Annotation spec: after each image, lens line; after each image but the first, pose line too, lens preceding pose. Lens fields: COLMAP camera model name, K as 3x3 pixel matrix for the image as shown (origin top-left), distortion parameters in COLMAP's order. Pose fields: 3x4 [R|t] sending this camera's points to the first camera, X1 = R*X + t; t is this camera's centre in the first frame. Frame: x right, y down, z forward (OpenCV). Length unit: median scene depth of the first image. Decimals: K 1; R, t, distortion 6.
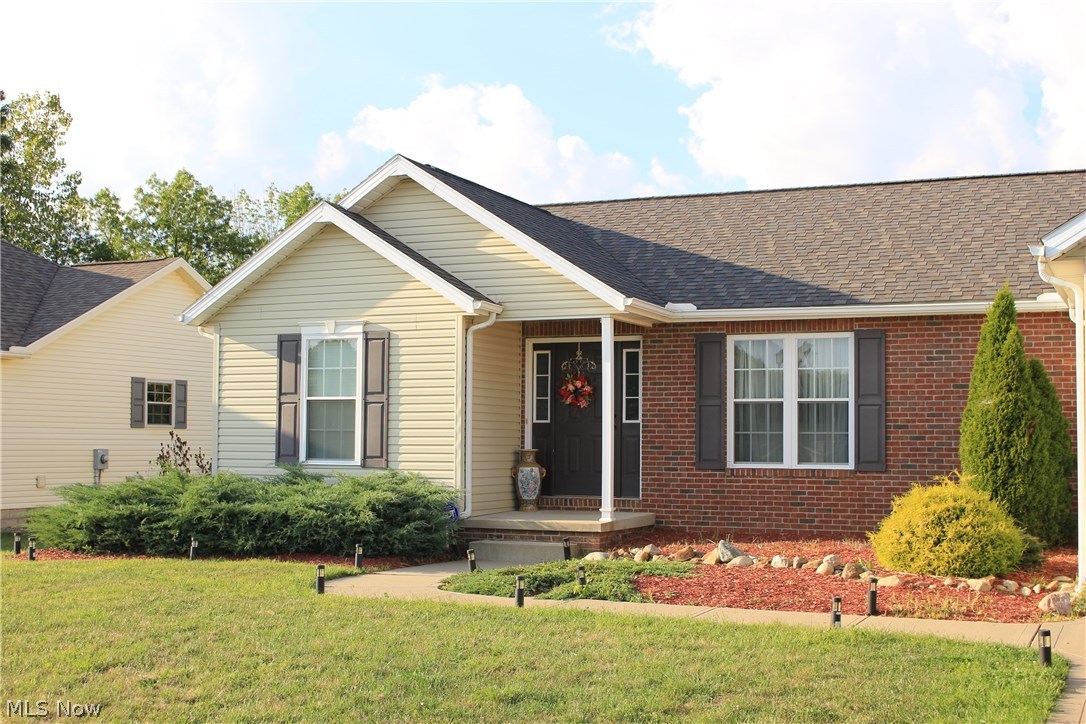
lens RADIAL K [[1428.3, 0, 543.0], [0, 1428.3, 362.0], [0, 0, 1]] dist [-0.059554, -0.010355]
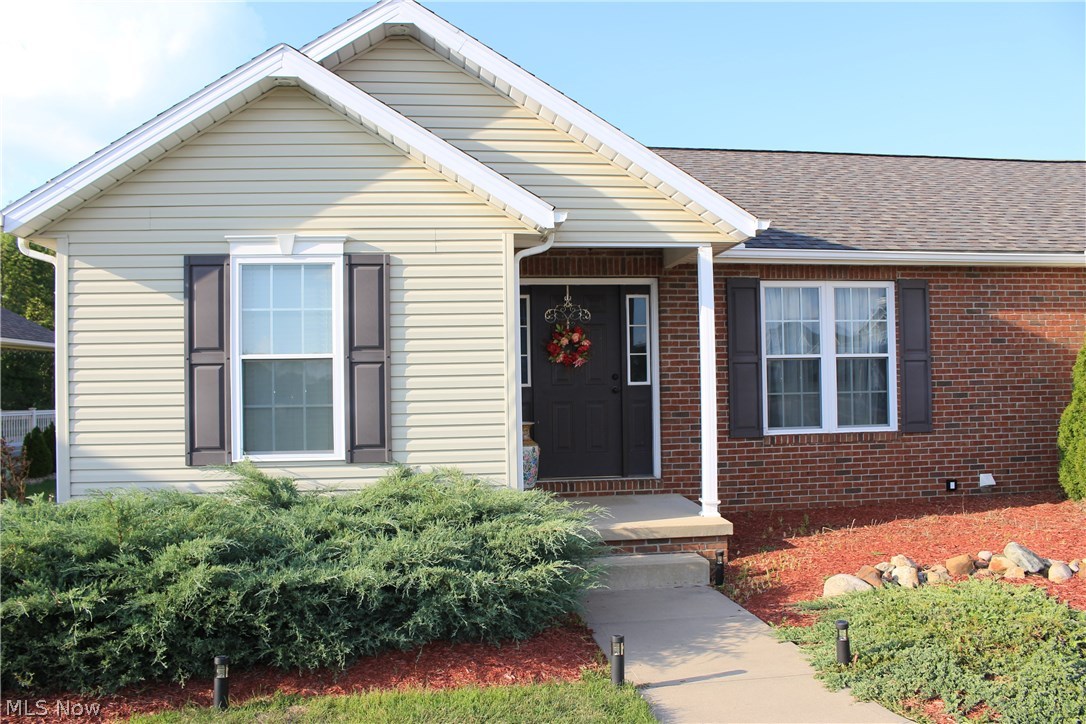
lens RADIAL K [[894.3, 0, 538.0], [0, 894.3, 370.9], [0, 0, 1]] dist [-0.157676, 0.127737]
pose [[0.855578, -0.012681, 0.517518, -0.263127], [-0.005852, 0.999399, 0.034164, 0.018169], [-0.517641, -0.032258, 0.854990, 0.619498]]
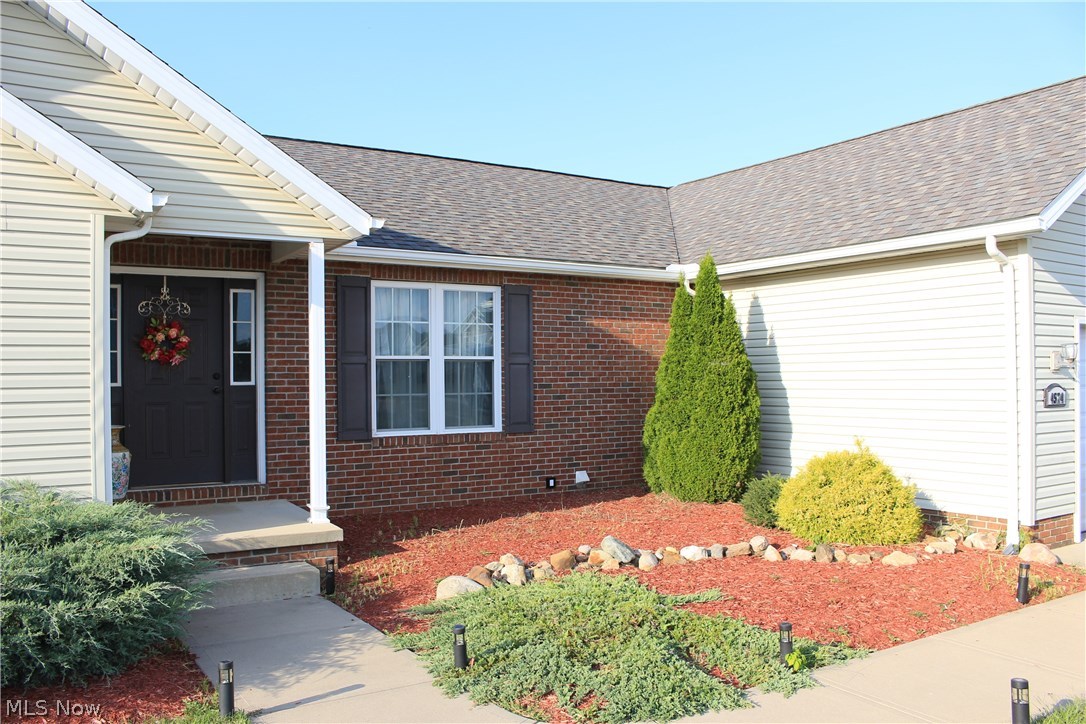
lens RADIAL K [[899.2, 0, 539.5], [0, 899.2, 378.1], [0, 0, 1]] dist [-0.161175, 0.134305]
pose [[0.552453, -0.010791, 0.833474, -0.258090], [-0.033774, 0.998805, 0.035318, 0.017229], [-0.832860, -0.047662, 0.551428, 0.630388]]
